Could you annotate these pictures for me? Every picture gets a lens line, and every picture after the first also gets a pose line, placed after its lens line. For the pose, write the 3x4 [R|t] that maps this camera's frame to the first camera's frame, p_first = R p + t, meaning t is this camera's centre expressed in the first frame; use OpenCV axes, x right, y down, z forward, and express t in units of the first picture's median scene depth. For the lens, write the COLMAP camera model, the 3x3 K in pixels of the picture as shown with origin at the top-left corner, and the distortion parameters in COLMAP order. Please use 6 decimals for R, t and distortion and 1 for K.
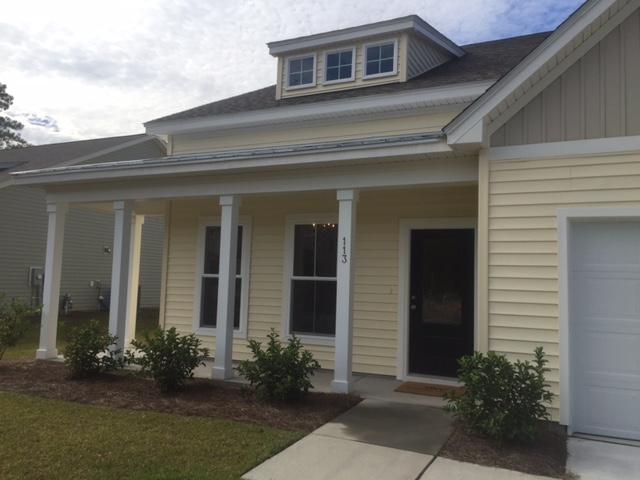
lens RADIAL K [[551.0, 0, 321.3], [0, 551.0, 236.4], [0, 0, 1]] dist [0.126744, -0.195068]
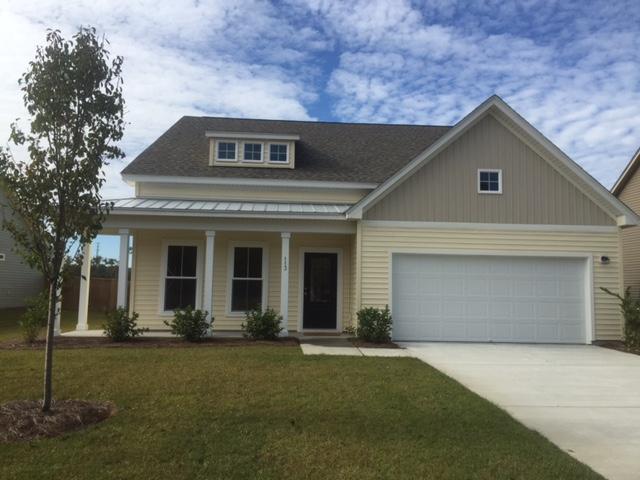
lens RADIAL K [[551.0, 0, 321.3], [0, 551.0, 236.4], [0, 0, 1]] dist [0.126744, -0.195068]
pose [[0.865064, 0.028121, 0.500872, -0.699343], [-0.031011, 0.999516, -0.002558, -0.059709], [-0.500701, -0.013319, 0.865518, -0.626996]]
